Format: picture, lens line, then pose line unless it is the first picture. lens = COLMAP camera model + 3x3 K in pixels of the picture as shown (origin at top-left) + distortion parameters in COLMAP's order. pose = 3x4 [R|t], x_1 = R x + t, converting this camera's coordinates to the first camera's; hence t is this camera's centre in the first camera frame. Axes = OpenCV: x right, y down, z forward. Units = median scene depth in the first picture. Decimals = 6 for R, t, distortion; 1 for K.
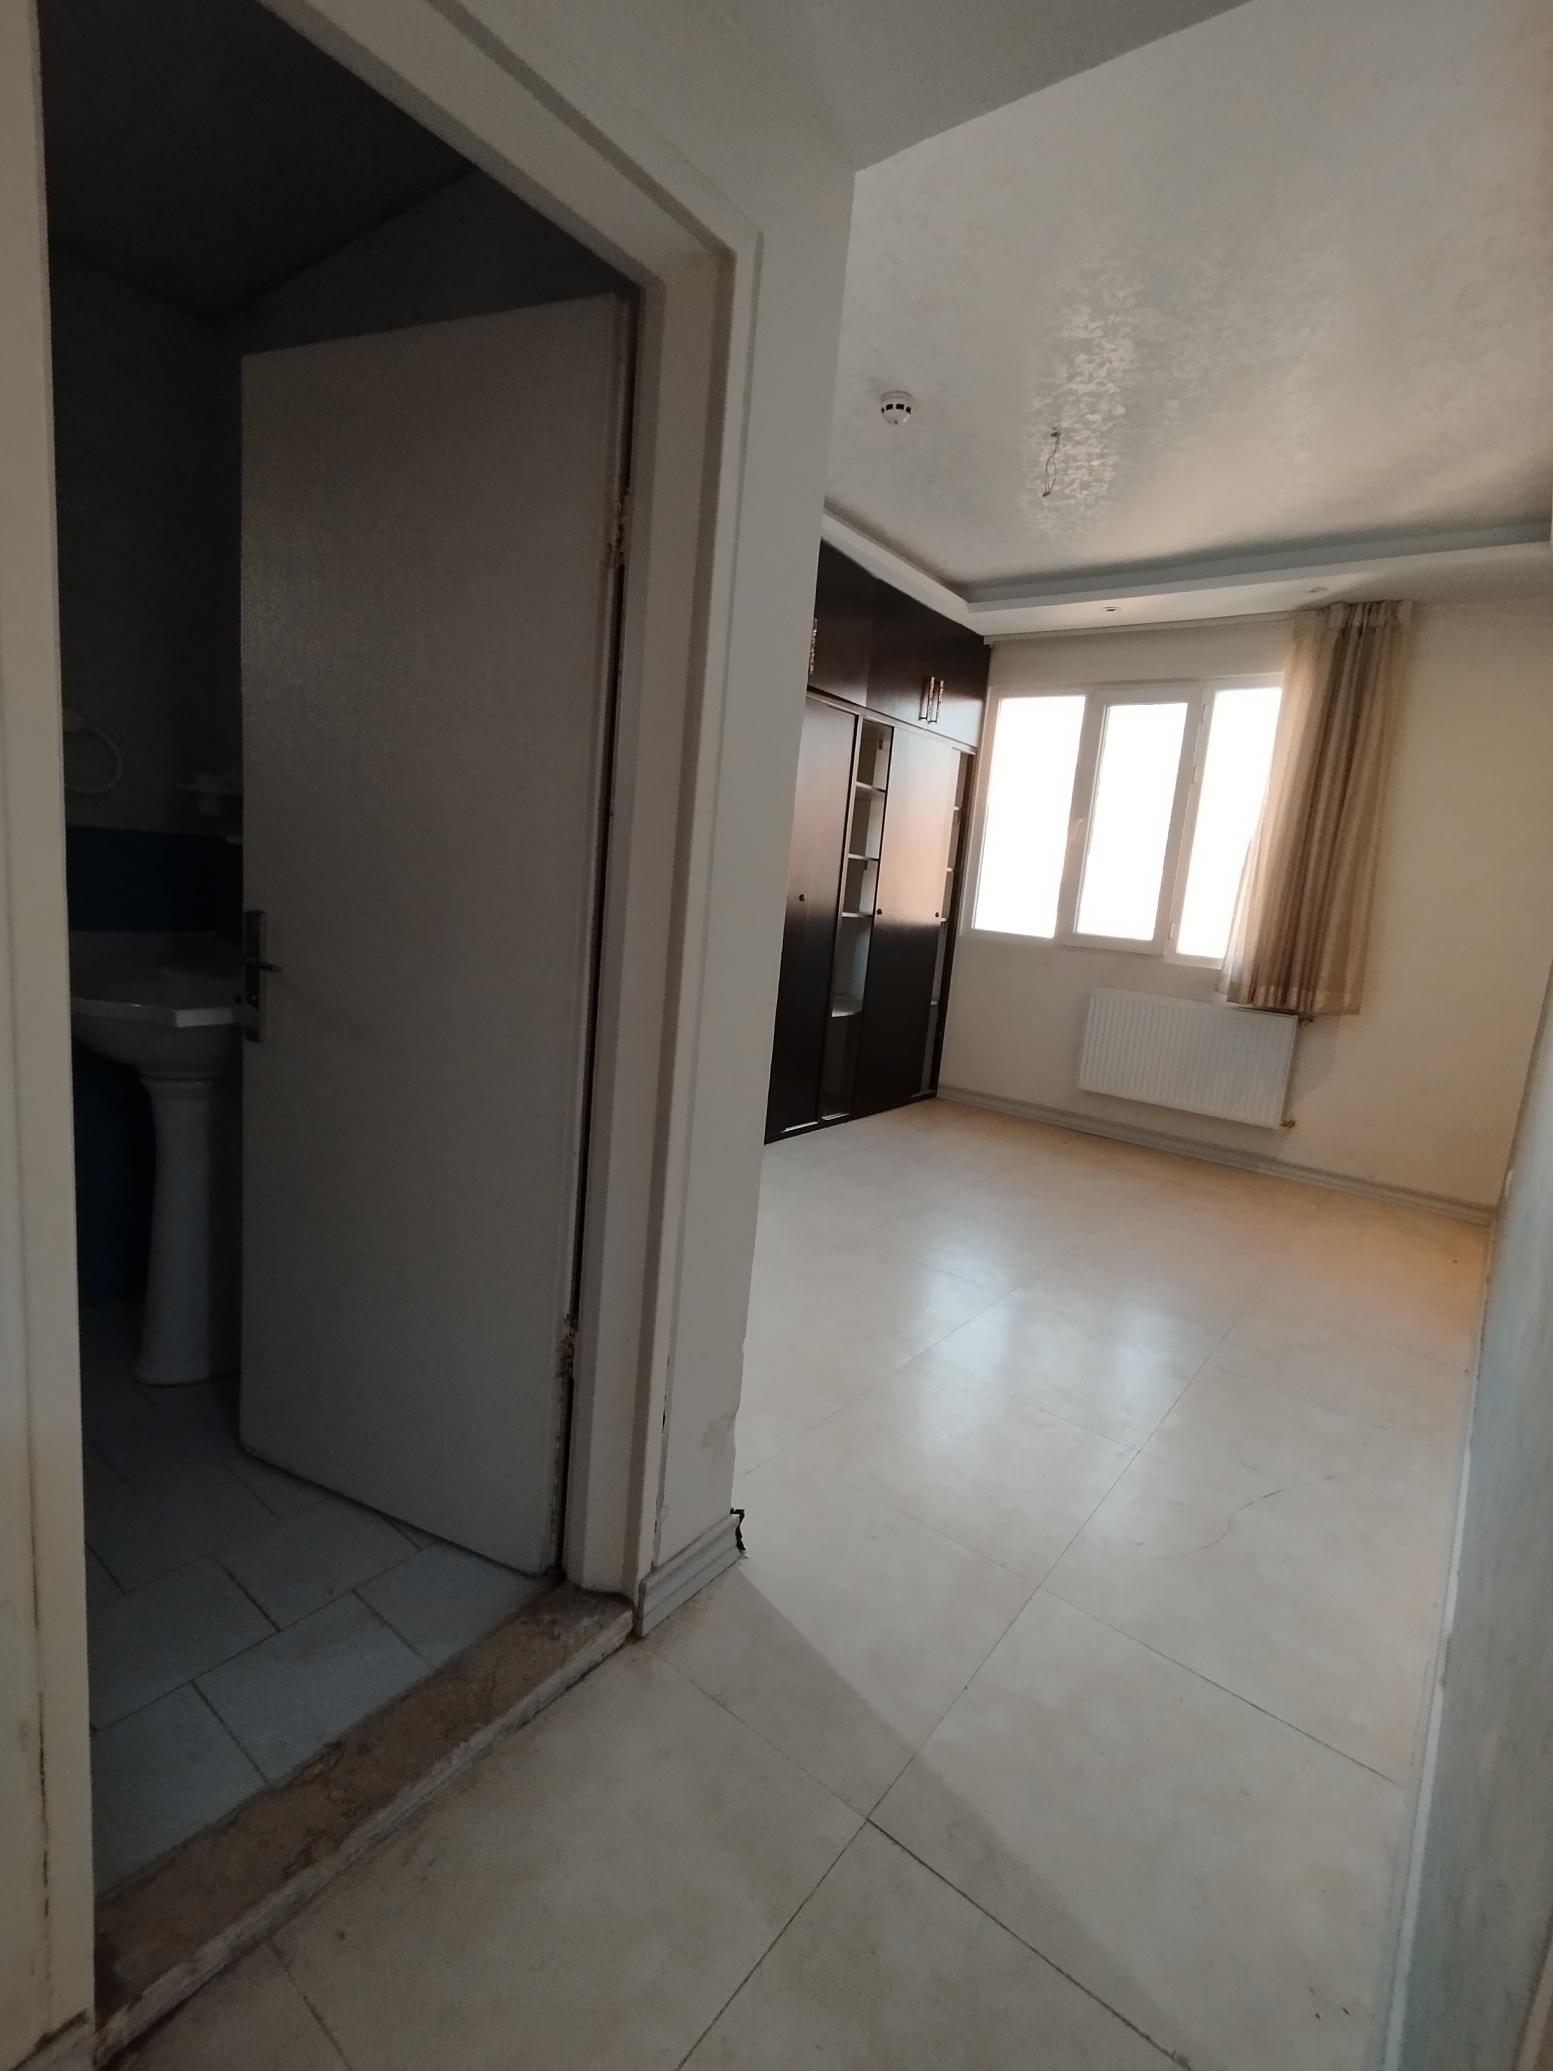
lens RADIAL K [[964.3, 0, 772.2], [0, 964.3, 1031.0], [0, 0, 1]] dist [0.002782, -0.000140]
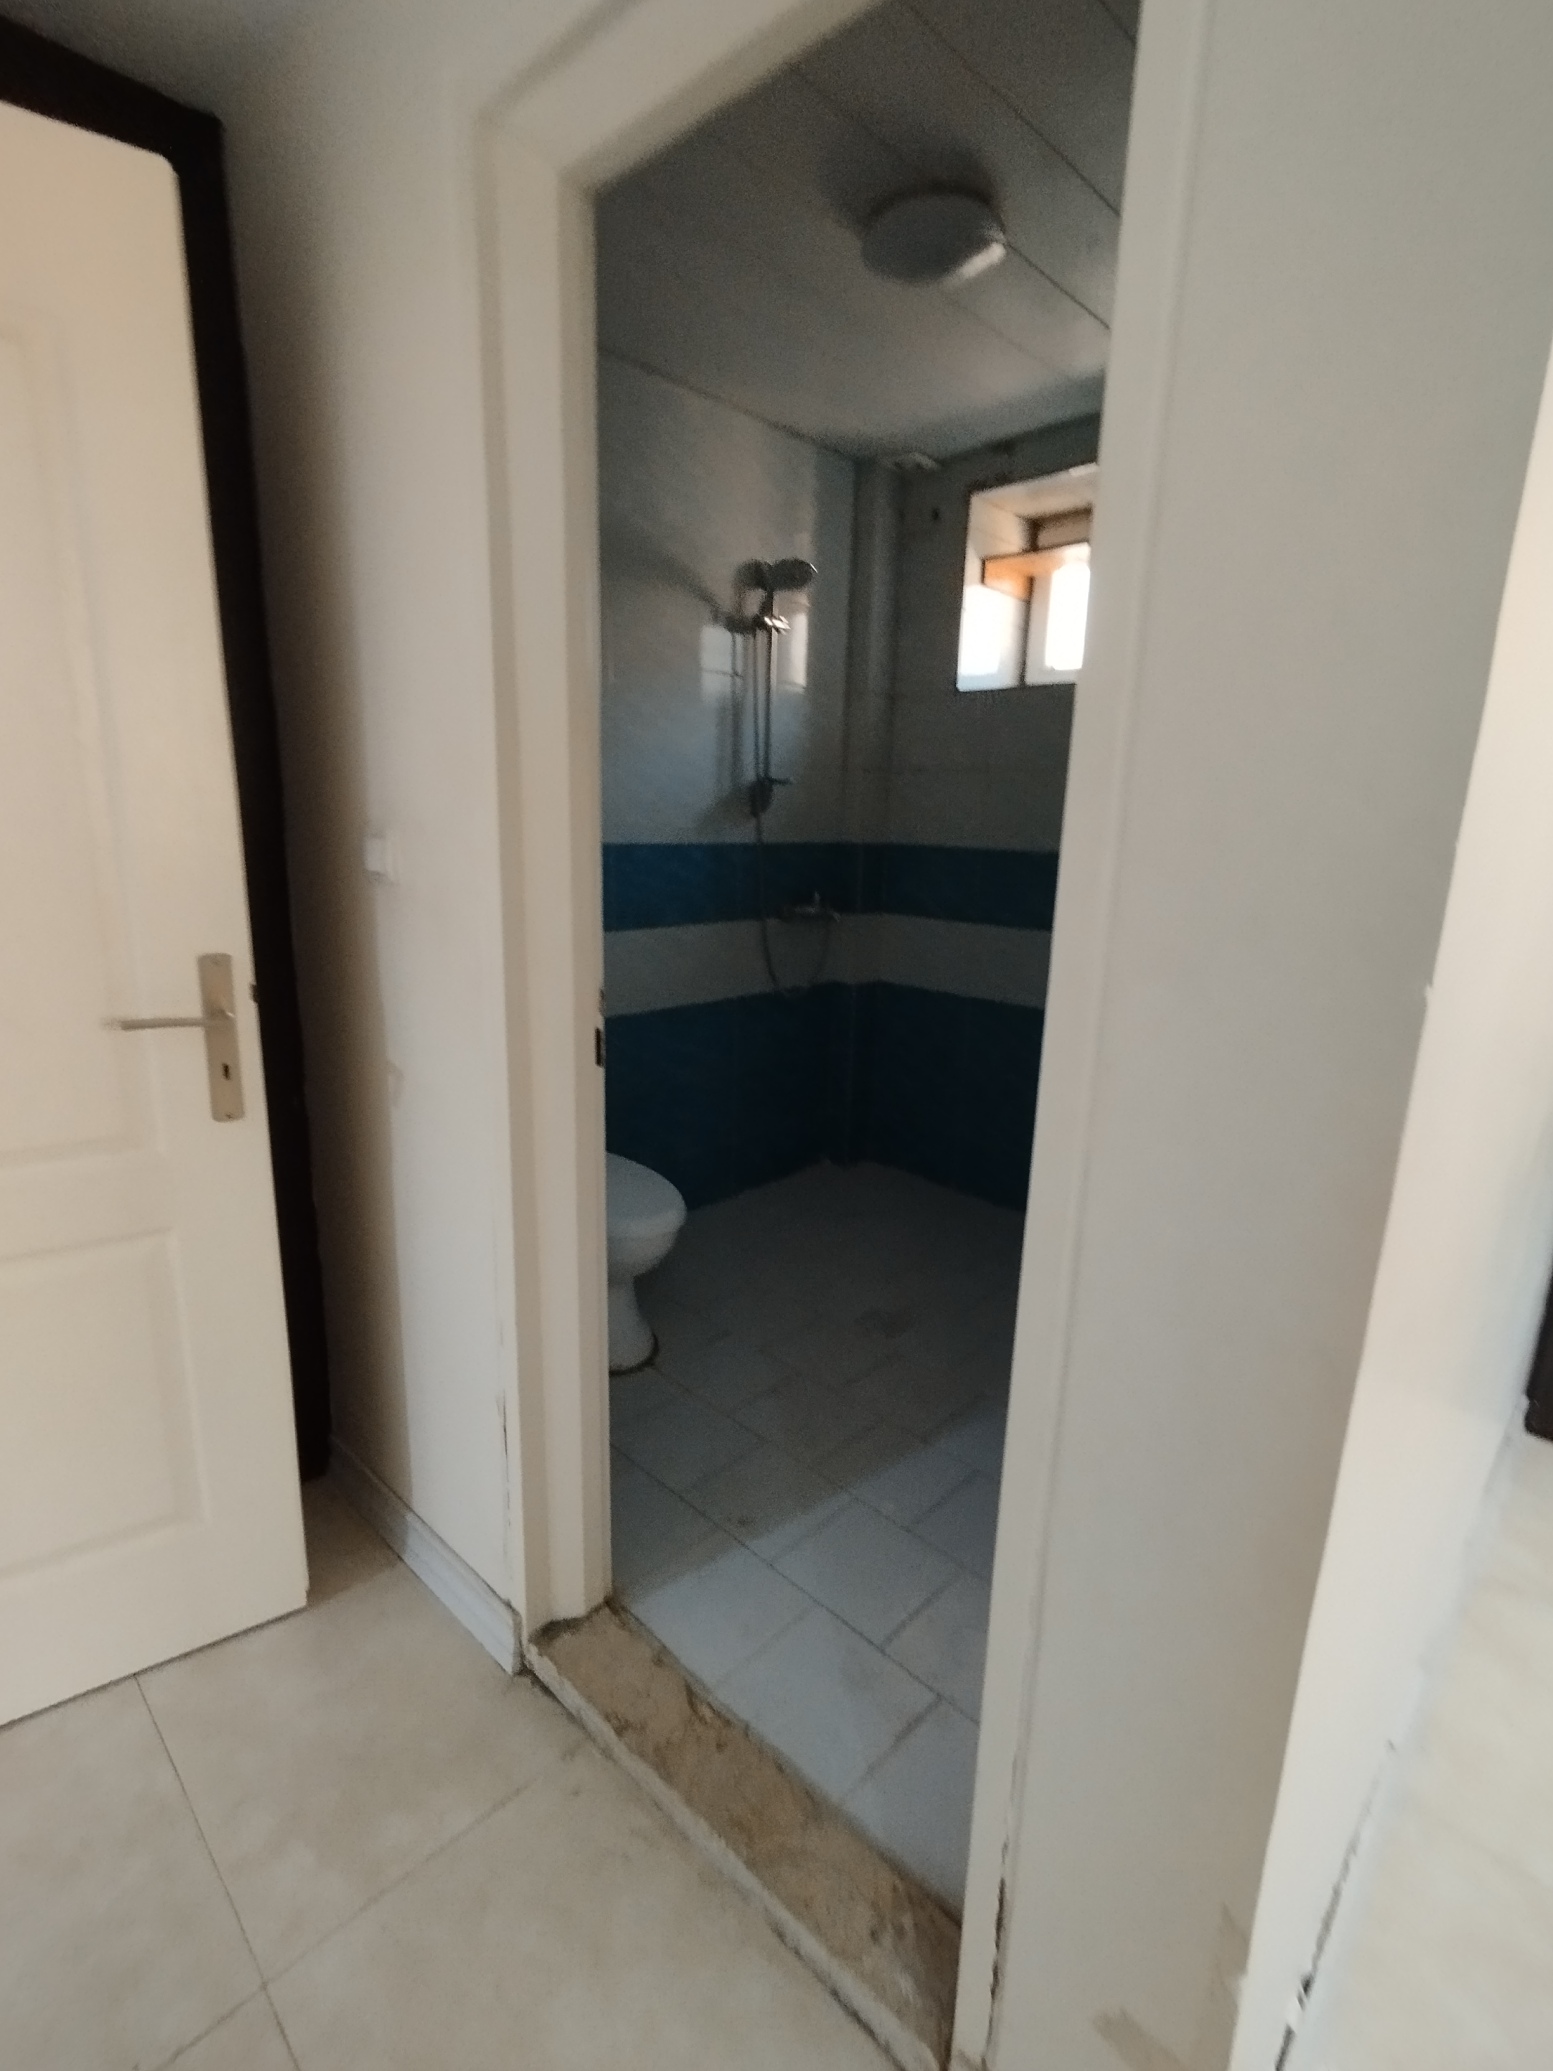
lens RADIAL K [[964.3, 0, 773.7], [0, 964.3, 1033.7], [0, 0, 1]] dist [0.002782, -0.000140]
pose [[-0.101302, 0.130145, -0.986306, 0.474461], [-0.197172, 0.969114, 0.148128, -0.143656], [0.975121, 0.209478, -0.072512, 0.957314]]
